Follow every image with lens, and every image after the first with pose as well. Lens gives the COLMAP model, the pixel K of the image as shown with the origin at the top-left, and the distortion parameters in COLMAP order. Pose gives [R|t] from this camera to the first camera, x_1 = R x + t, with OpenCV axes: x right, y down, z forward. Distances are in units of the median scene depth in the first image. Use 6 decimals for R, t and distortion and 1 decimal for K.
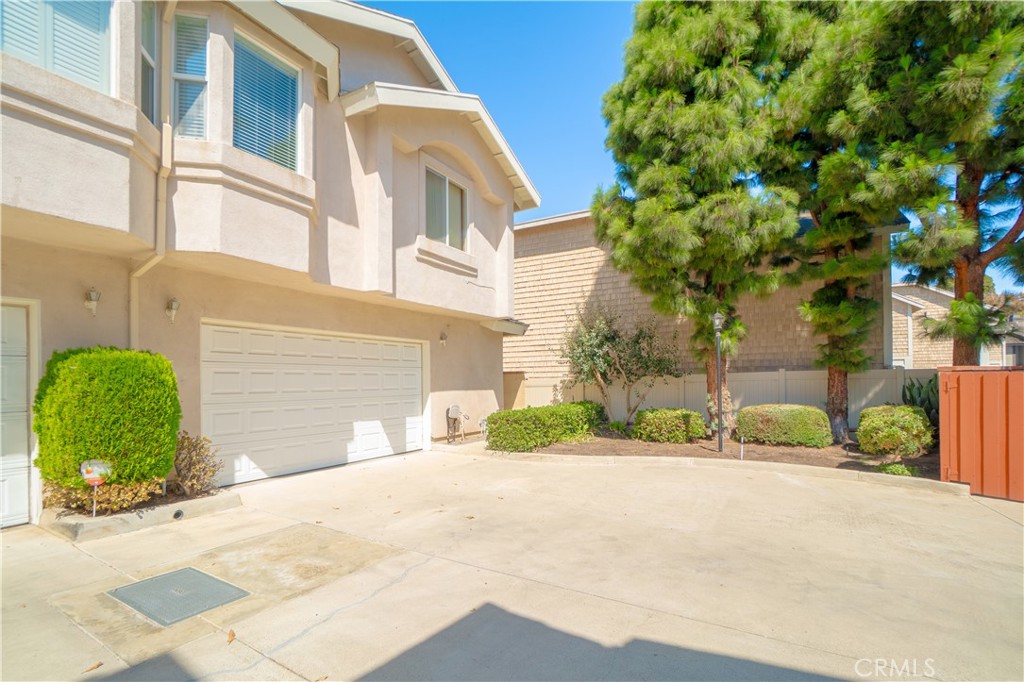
lens RADIAL K [[462.2, 0, 508.6], [0, 462.2, 375.2], [0, 0, 1]] dist [-0.000986, 0.000362]
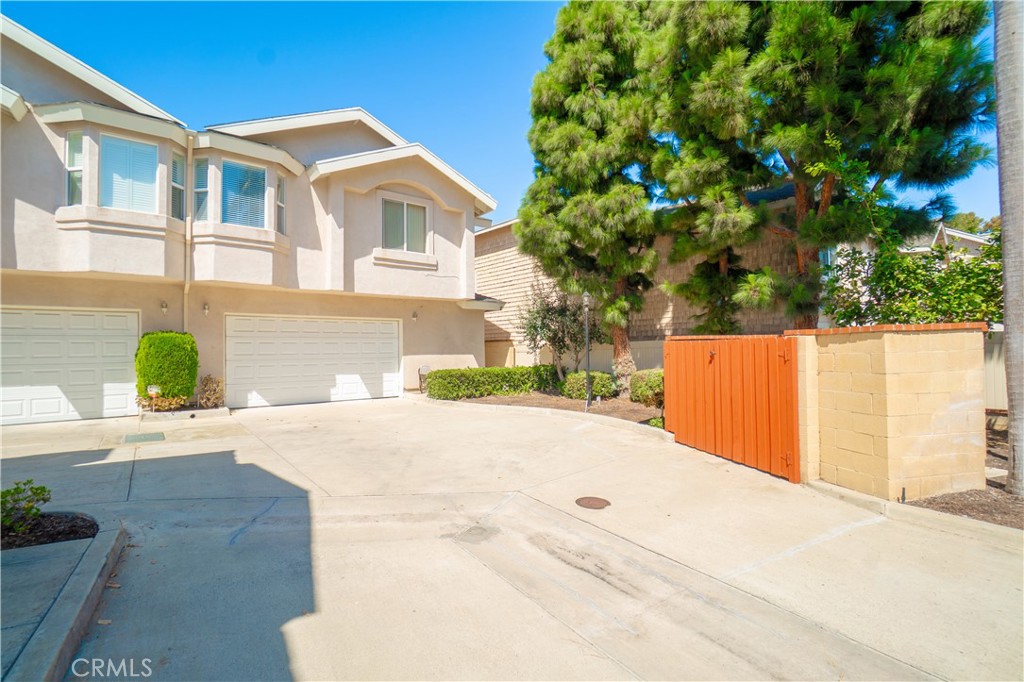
lens RADIAL K [[452.3, 0, 511.6], [0, 452.3, 341.0], [0, 0, 1]] dist [-0.004056, -0.000734]
pose [[0.936813, -0.003302, -0.349815, 0.726247], [0.003029, 0.999995, -0.001328, -0.005568], [0.349818, 0.000185, 0.936818, -0.191640]]
